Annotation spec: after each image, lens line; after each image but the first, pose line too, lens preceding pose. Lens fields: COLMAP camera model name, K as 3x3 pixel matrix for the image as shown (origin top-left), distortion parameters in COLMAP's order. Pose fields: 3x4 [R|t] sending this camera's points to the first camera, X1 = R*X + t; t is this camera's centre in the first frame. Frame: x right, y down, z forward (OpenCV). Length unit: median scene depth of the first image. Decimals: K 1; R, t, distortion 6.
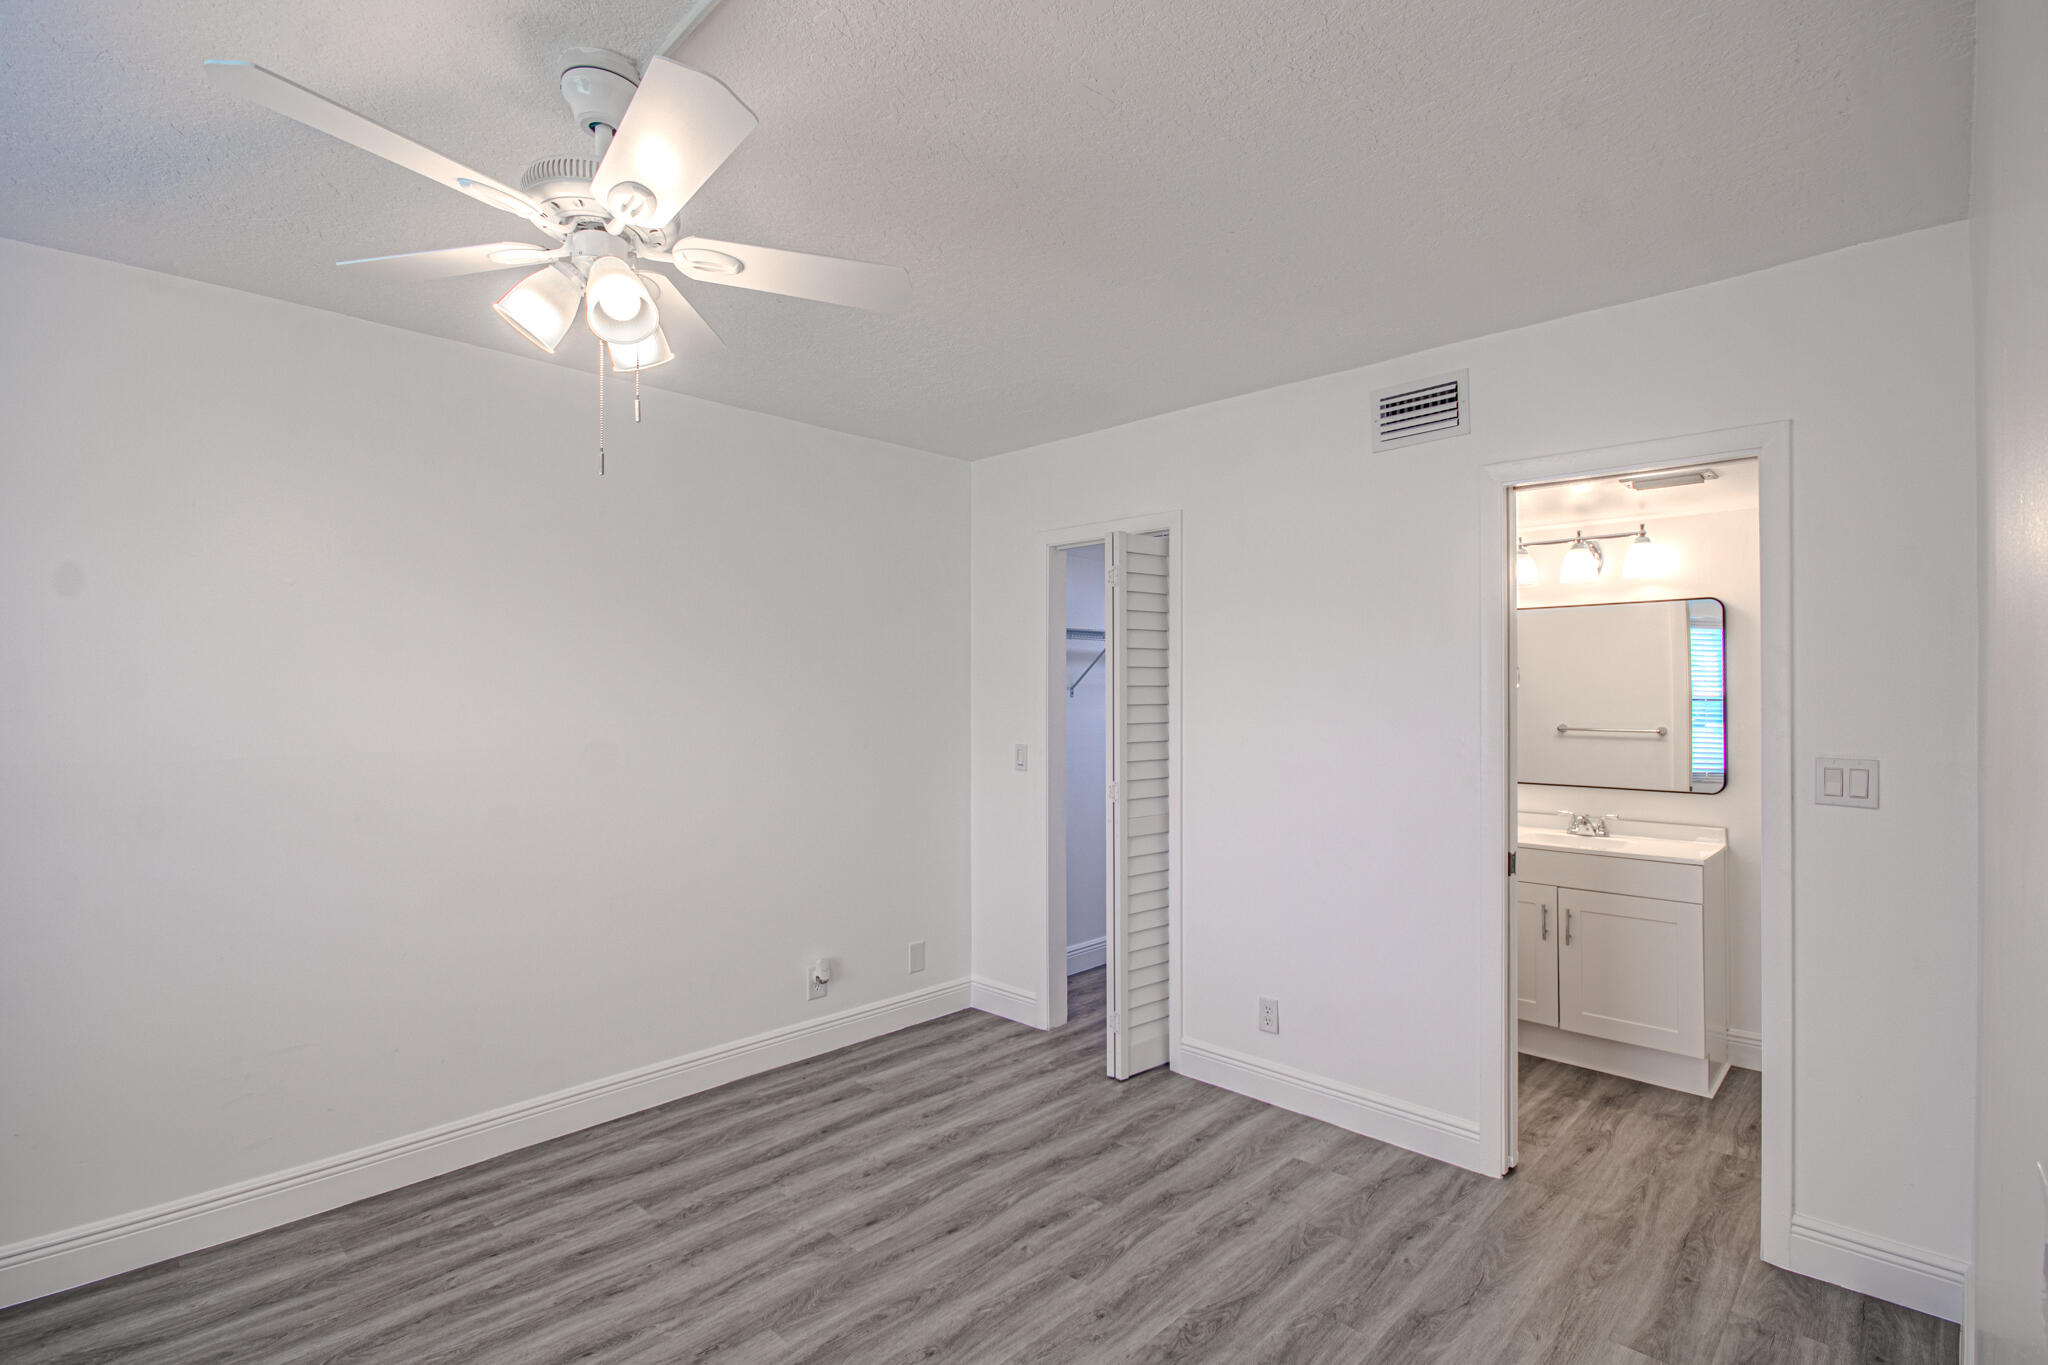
lens RADIAL K [[954.1, 0, 1025.6], [0, 954.1, 686.4], [0, 0, 1]] dist [-0.003958, -0.002082]
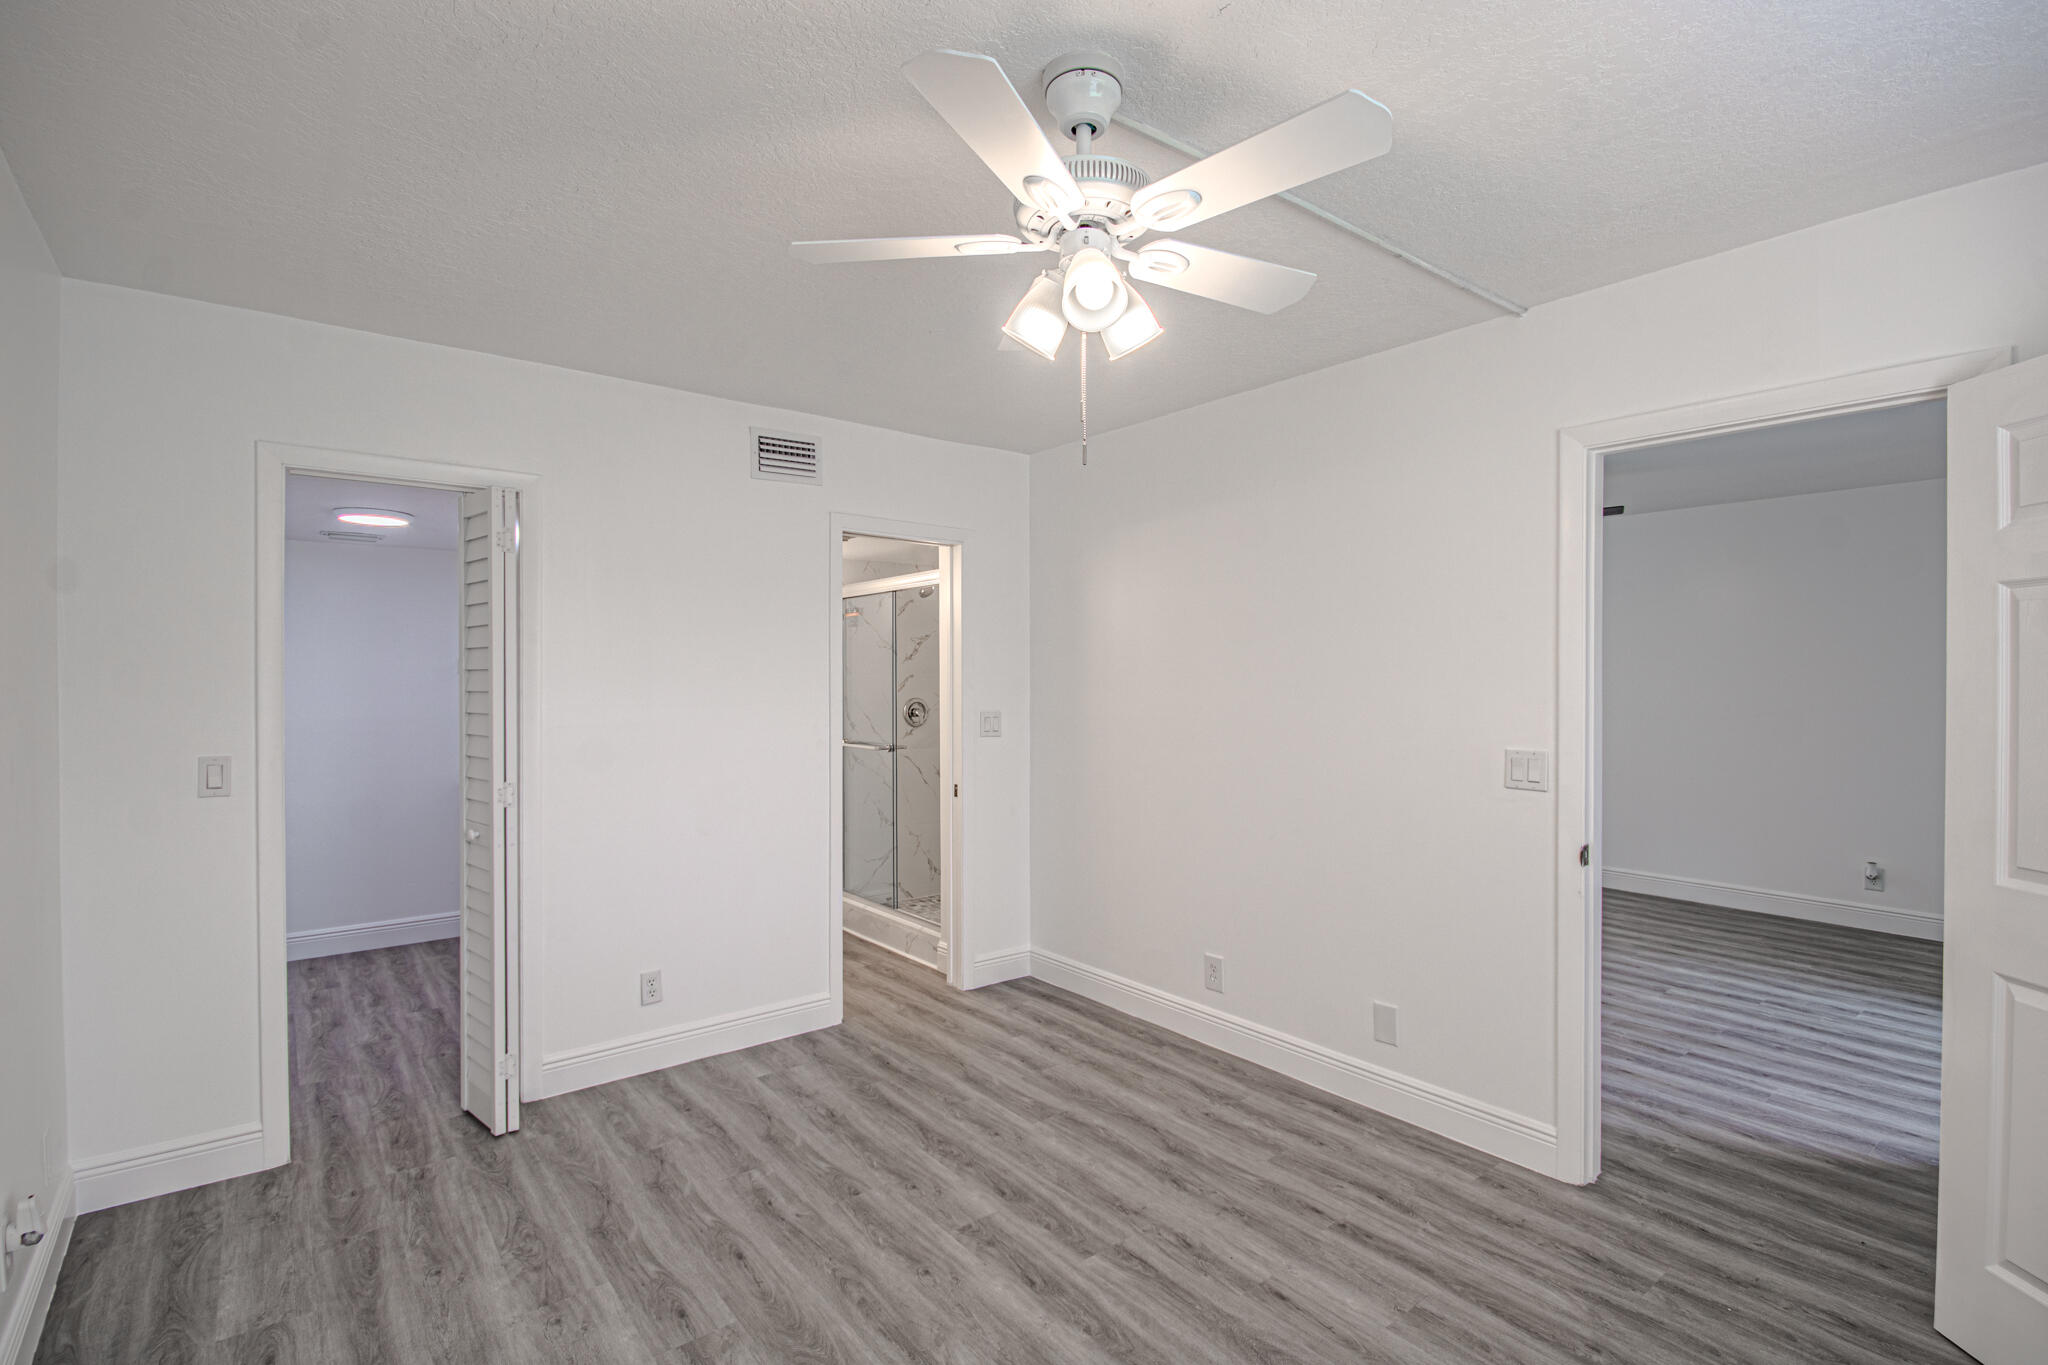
lens RADIAL K [[954.1, 0, 1044.8], [0, 954.1, 677.4], [0, 0, 1]] dist [-0.003958, -0.002082]
pose [[0.113453, 0.005861, 0.993526, -0.854449], [-0.004306, 0.999976, -0.005407, 0.012966], [-0.993534, -0.003665, 0.113476, 0.535865]]
